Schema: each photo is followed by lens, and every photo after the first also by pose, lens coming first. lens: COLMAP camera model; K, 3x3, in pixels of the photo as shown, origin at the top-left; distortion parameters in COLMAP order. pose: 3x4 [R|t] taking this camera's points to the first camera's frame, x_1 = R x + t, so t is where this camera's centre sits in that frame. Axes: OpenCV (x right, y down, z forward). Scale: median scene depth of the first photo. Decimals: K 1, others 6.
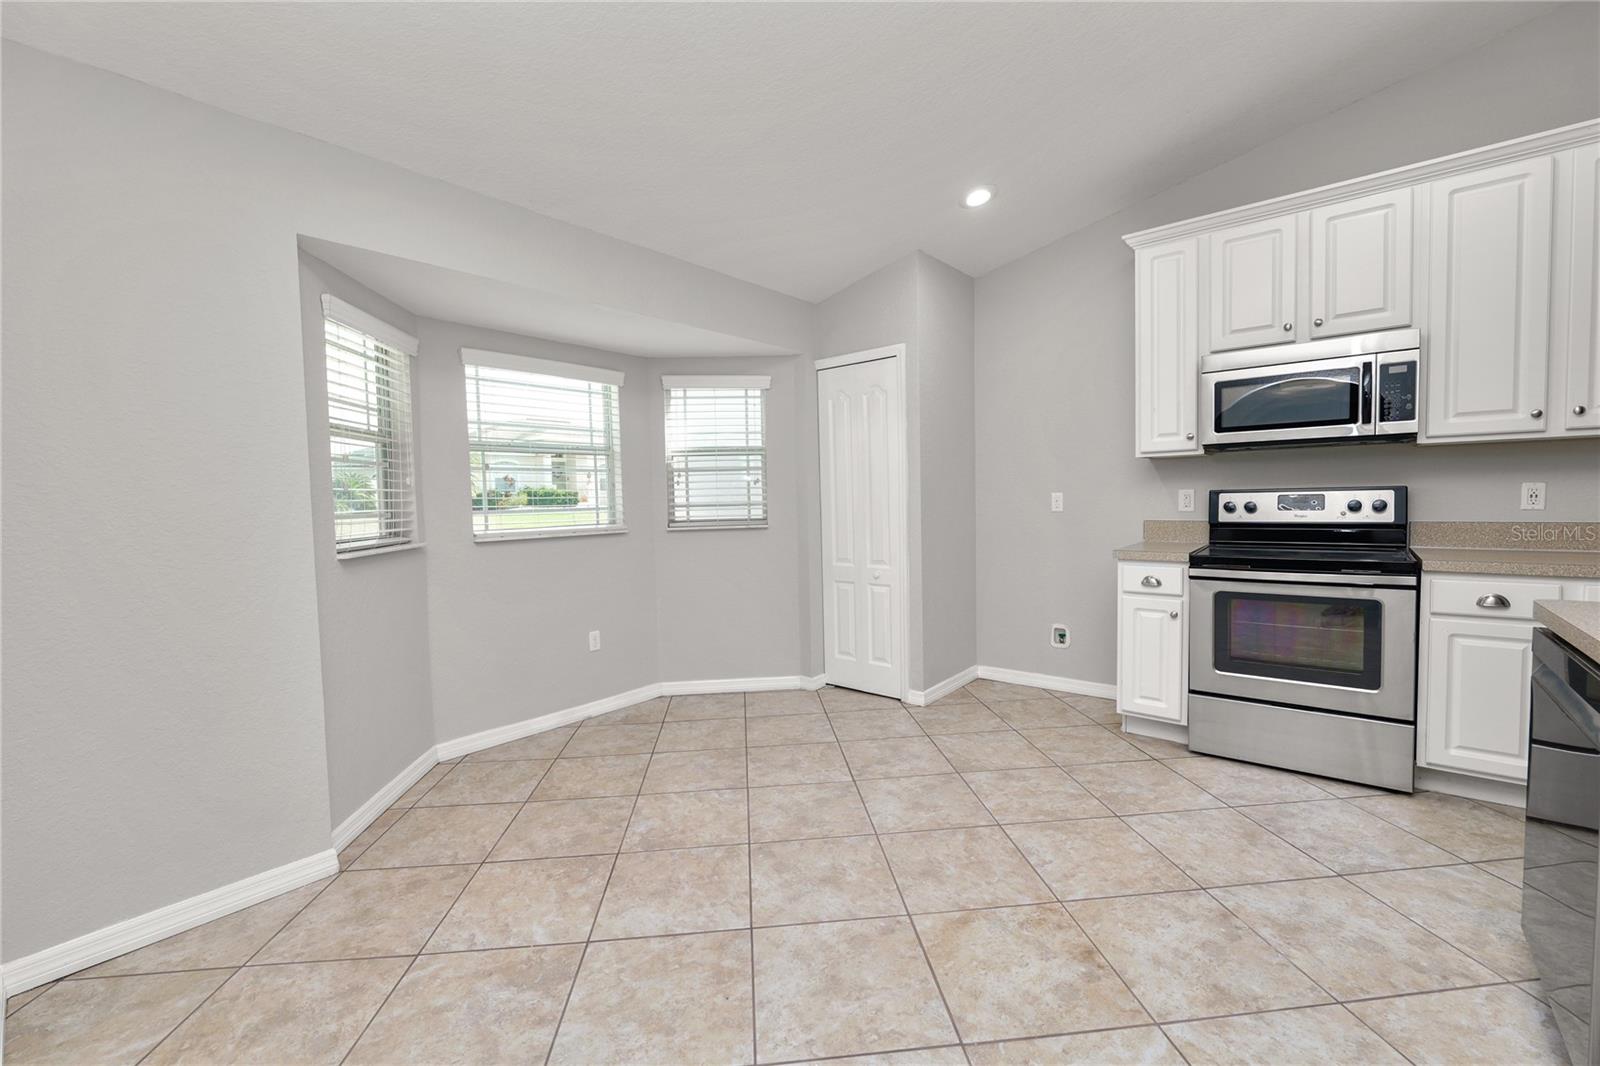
lens RADIAL K [[651.9, 0, 800.7], [0, 651.9, 529.2], [0, 0, 1]] dist [-0.010207, -0.000466]
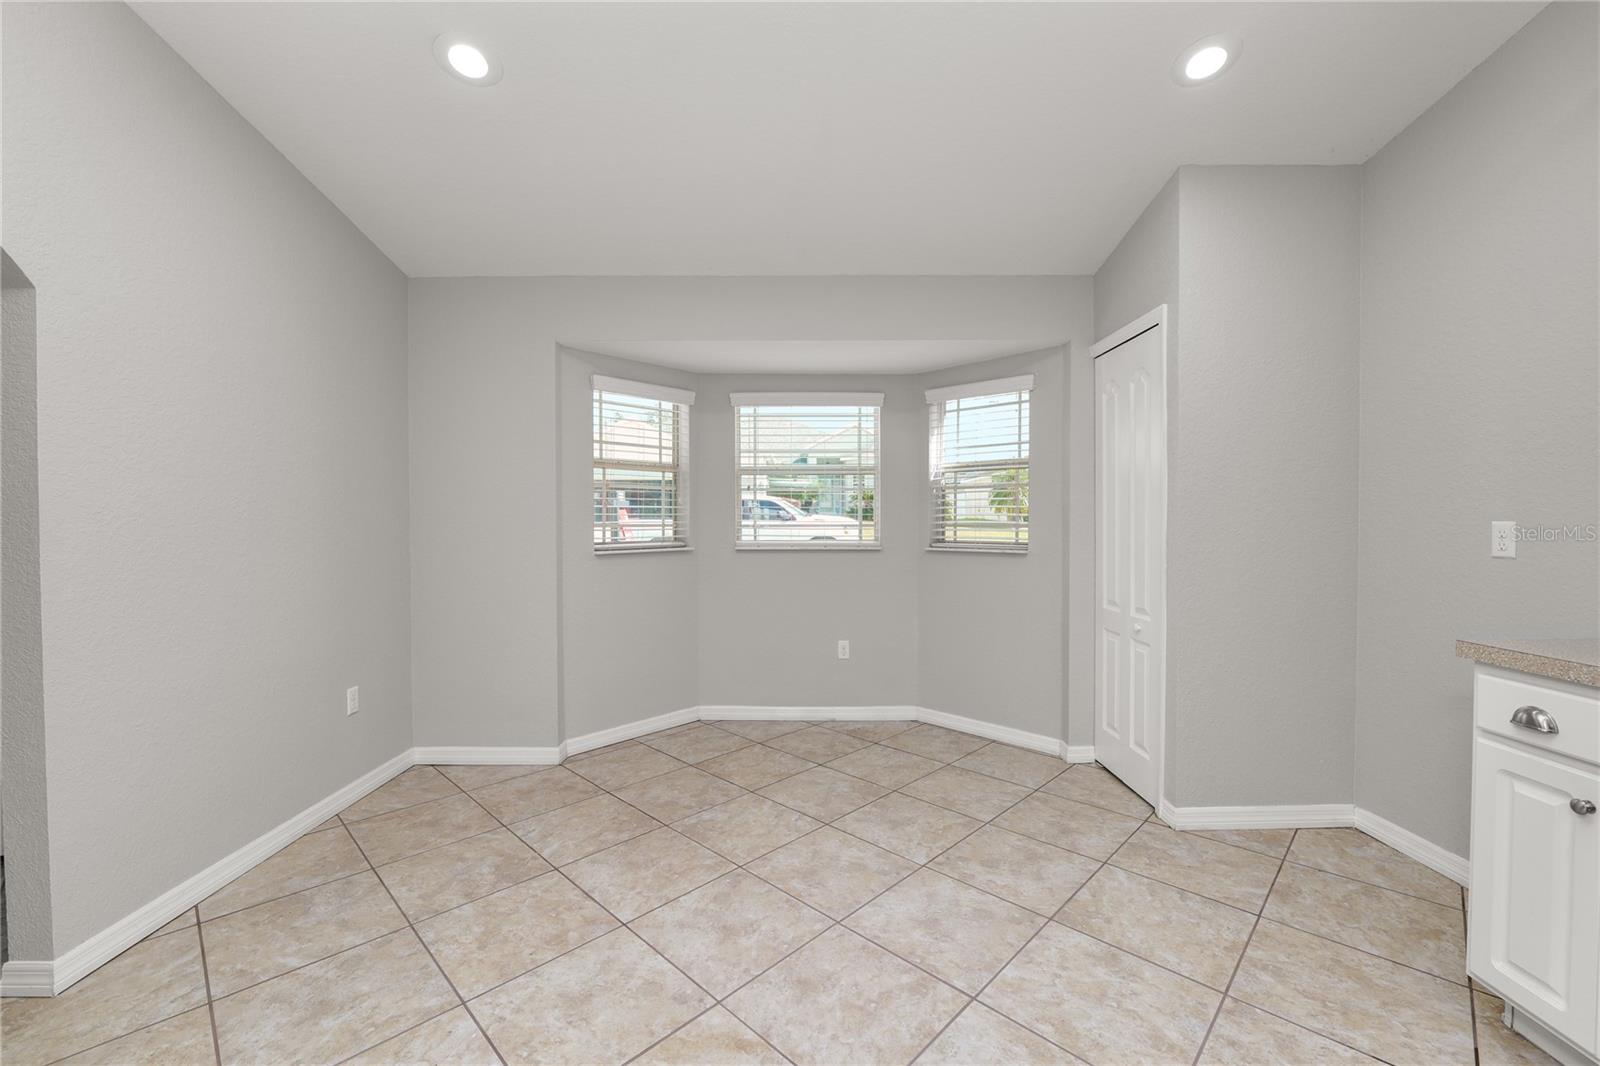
lens RADIAL K [[651.9, 0, 797.3], [0, 651.9, 533.4], [0, 0, 1]] dist [-0.010207, -0.000466]
pose [[0.646606, 0.038714, -0.761841, 0.539247], [-0.049876, 0.998720, 0.008420, -0.028844], [0.761192, 0.032554, 0.647709, 0.306624]]
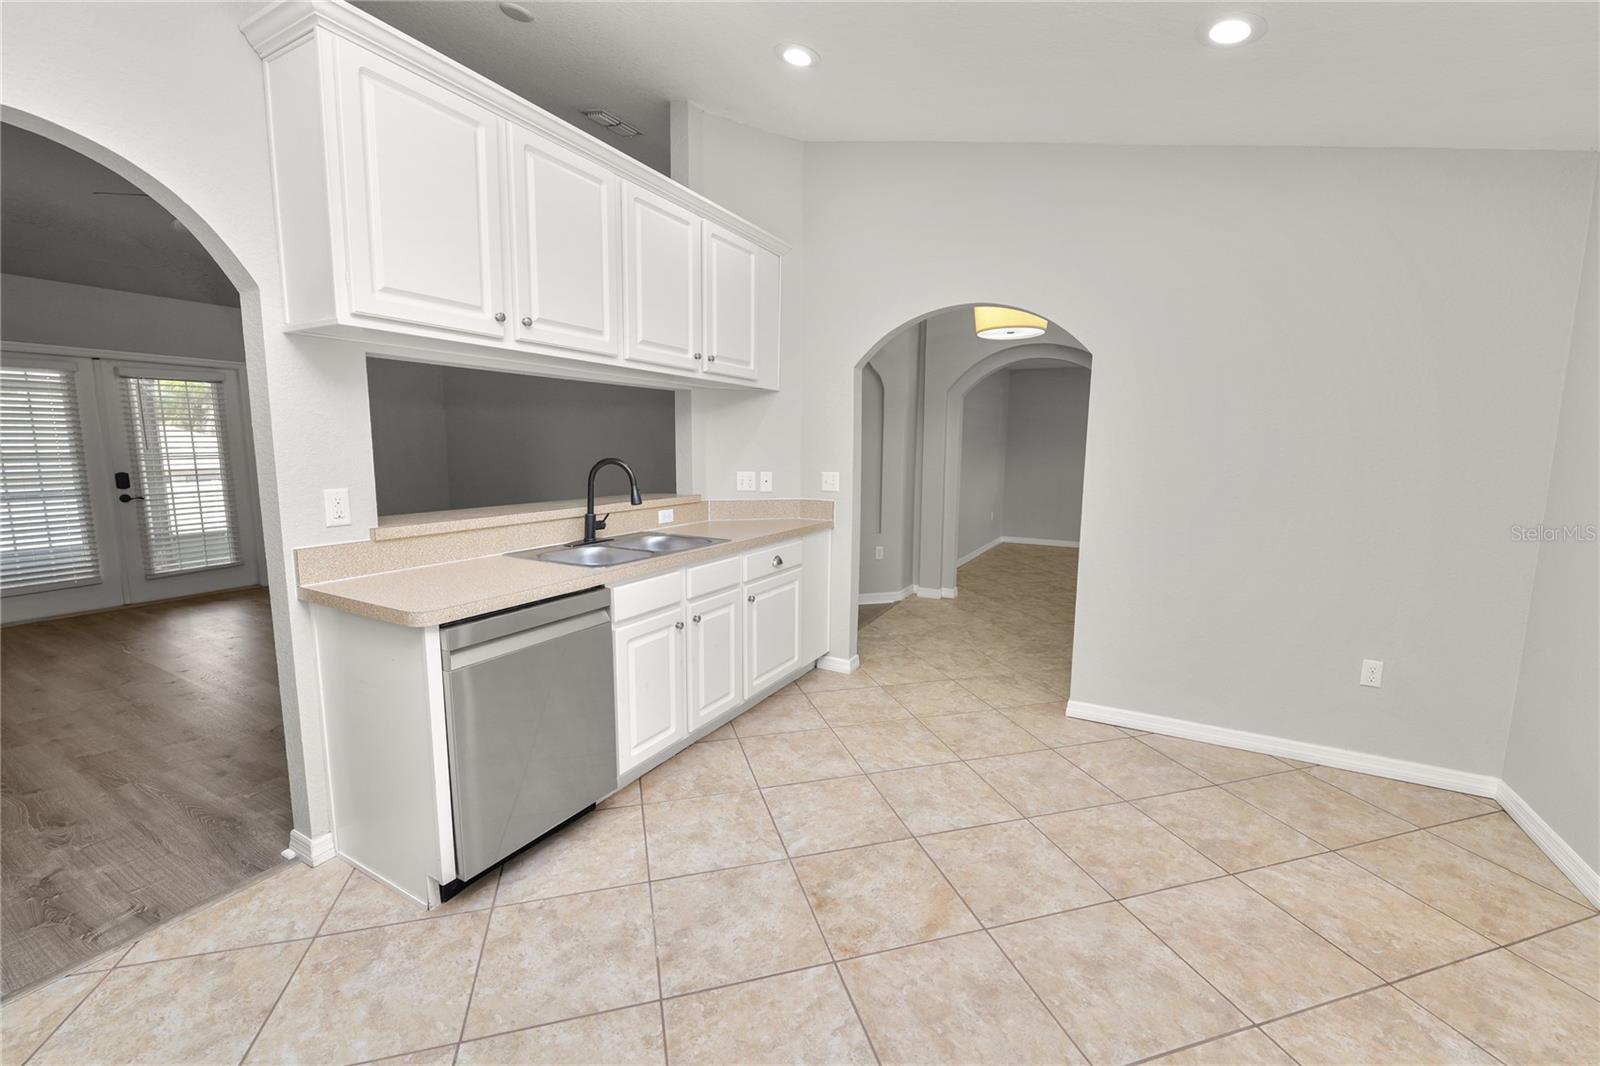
lens RADIAL K [[651.9, 0, 796.7], [0, 651.9, 531.2], [0, 0, 1]] dist [-0.010207, -0.000466]
pose [[-0.982480, 0.041455, -0.181698, 0.372824], [0.007385, 0.982841, 0.184305, -0.114956], [0.186221, 0.179734, -0.965928, 1.107565]]
